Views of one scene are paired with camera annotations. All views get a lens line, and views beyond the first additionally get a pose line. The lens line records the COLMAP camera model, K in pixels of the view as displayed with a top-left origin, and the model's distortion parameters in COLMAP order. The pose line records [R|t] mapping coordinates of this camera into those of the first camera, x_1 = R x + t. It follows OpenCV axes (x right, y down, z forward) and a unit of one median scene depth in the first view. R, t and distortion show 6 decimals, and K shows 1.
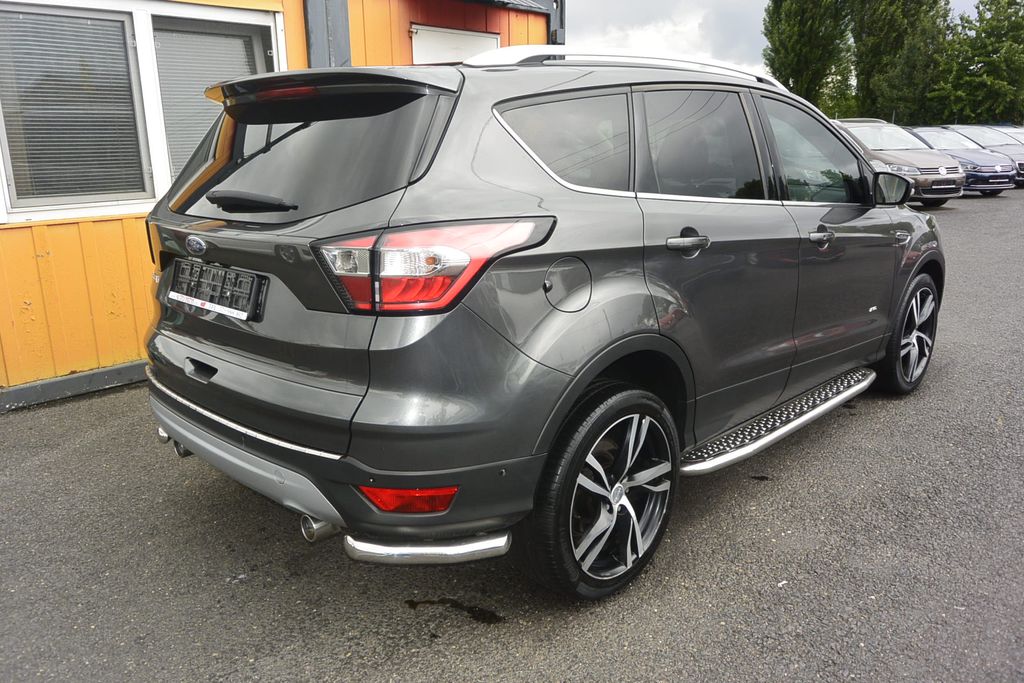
lens RADIAL K [[781.6, 0, 505.9], [0, 781.6, 337.5], [0, 0, 1]] dist [0.003781, 0.000236]
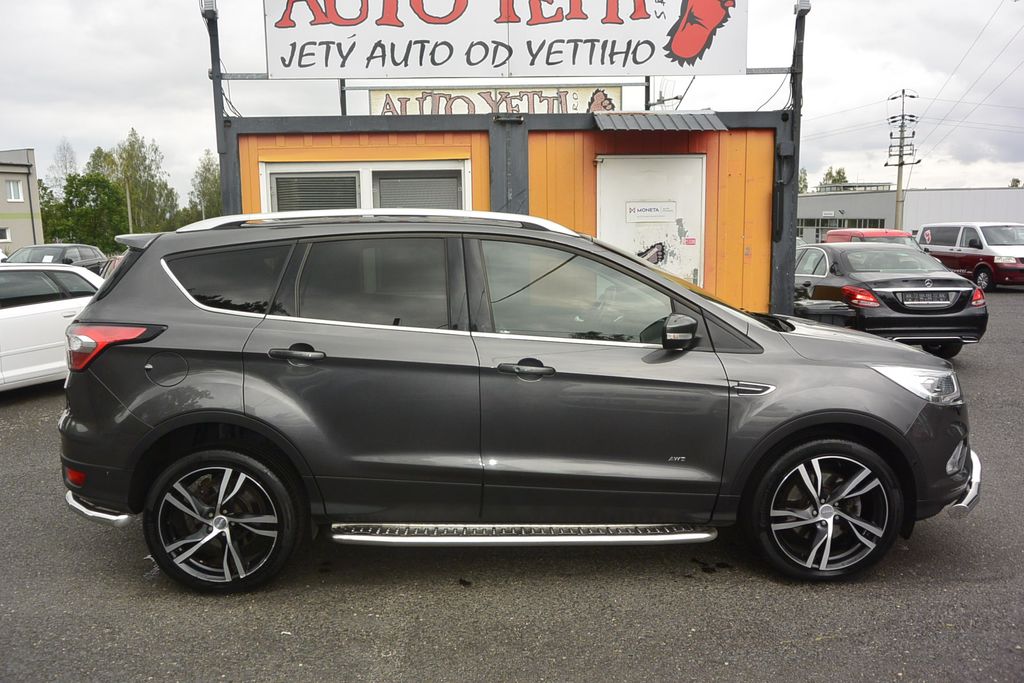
lens RADIAL K [[781.6, 0, 505.9], [0, 781.6, 337.5], [0, 0, 1]] dist [0.003781, 0.000236]
pose [[0.710379, 0.098703, -0.696864, 1.170683], [-0.171955, 0.984452, -0.035853, -0.135038], [0.682490, 0.145299, 0.716307, 0.229842]]
